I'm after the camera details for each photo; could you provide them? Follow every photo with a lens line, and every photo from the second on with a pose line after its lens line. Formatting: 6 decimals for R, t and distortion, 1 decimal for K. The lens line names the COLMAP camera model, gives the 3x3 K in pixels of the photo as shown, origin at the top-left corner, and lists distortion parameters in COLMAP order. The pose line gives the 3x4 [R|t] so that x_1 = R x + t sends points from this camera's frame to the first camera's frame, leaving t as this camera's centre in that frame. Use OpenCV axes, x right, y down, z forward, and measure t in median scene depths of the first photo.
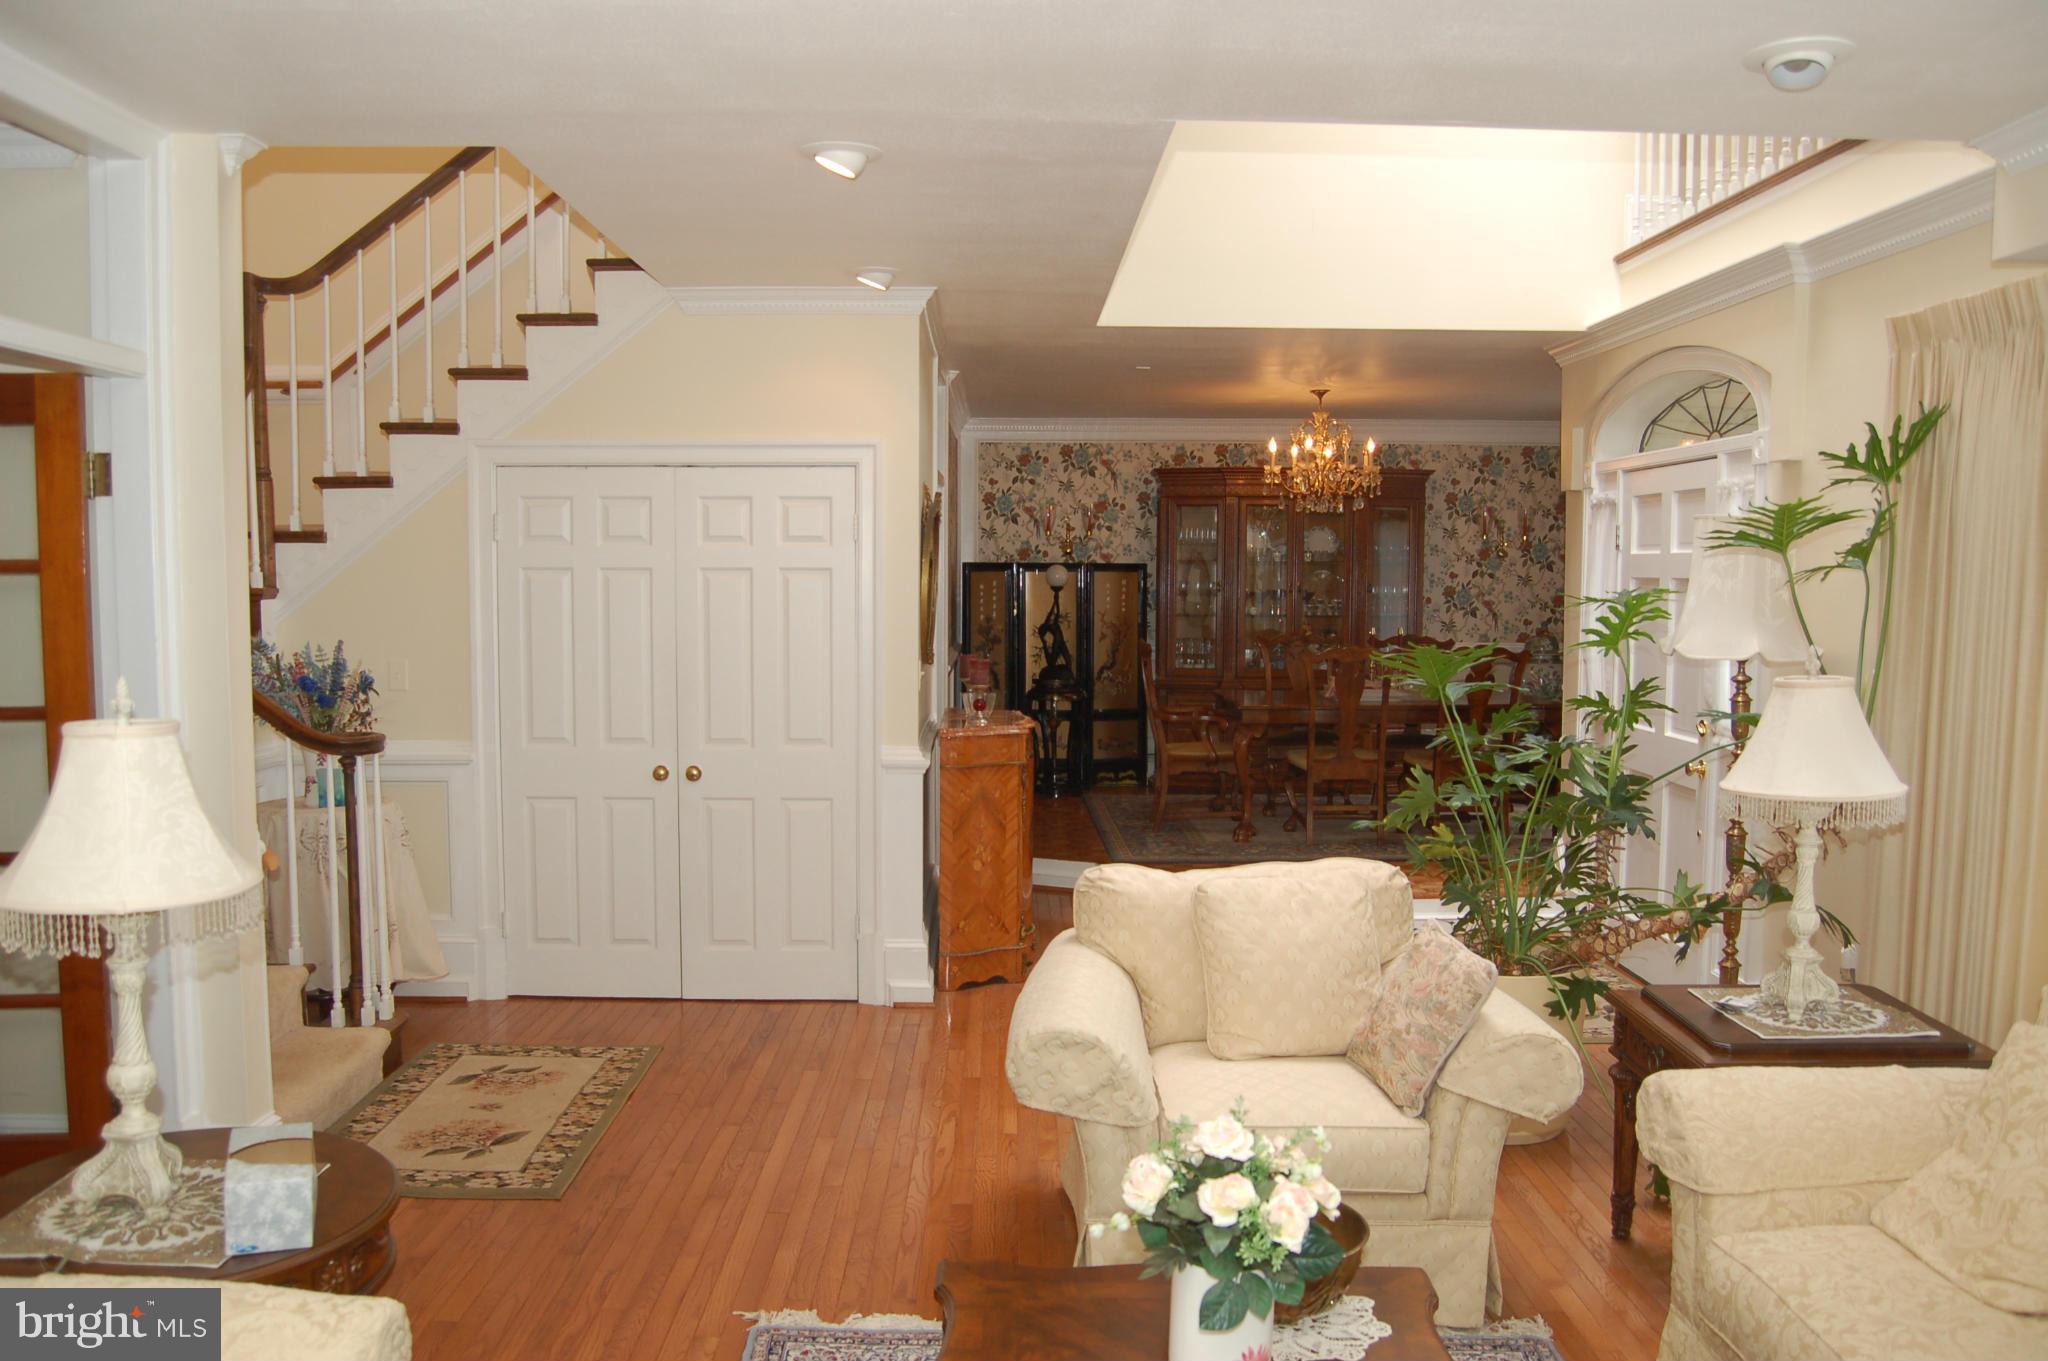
lens RADIAL K [[1599.8, 0, 1014.2], [0, 1599.8, 714.6], [0, 0, 1]] dist [-0.094861, 0.038183]
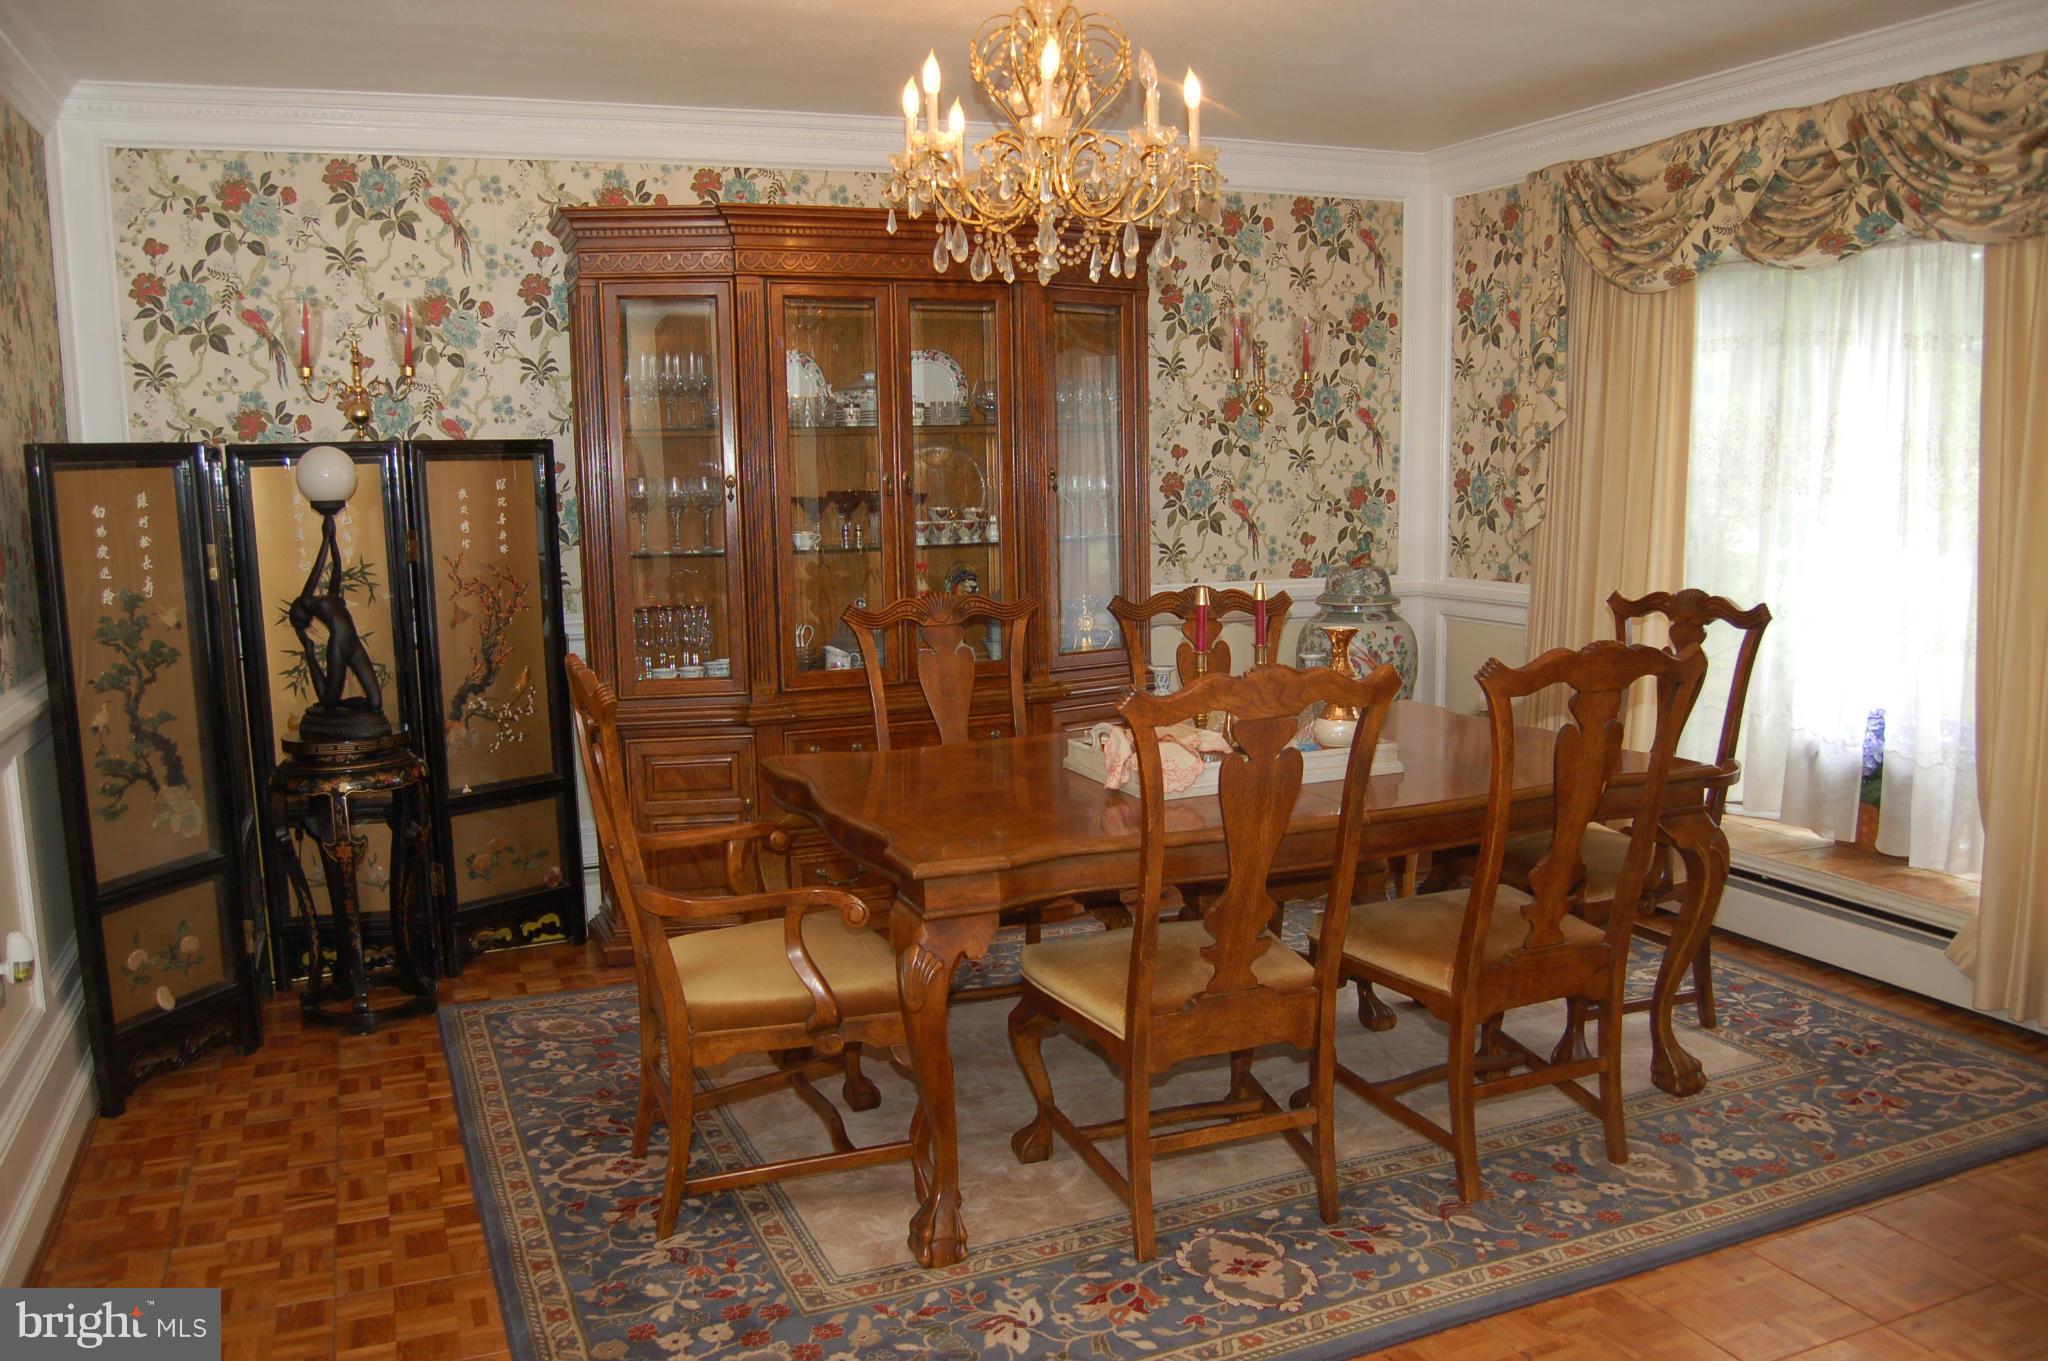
lens RADIAL K [[1599.8, 0, 1014.2], [0, 1599.8, 714.6], [0, 0, 1]] dist [-0.094861, 0.038183]
pose [[0.926005, -0.077751, 0.369418, 0.034471], [0.052233, 0.995537, 0.078600, -0.047163], [-0.373881, -0.053488, 0.925933, 0.548132]]
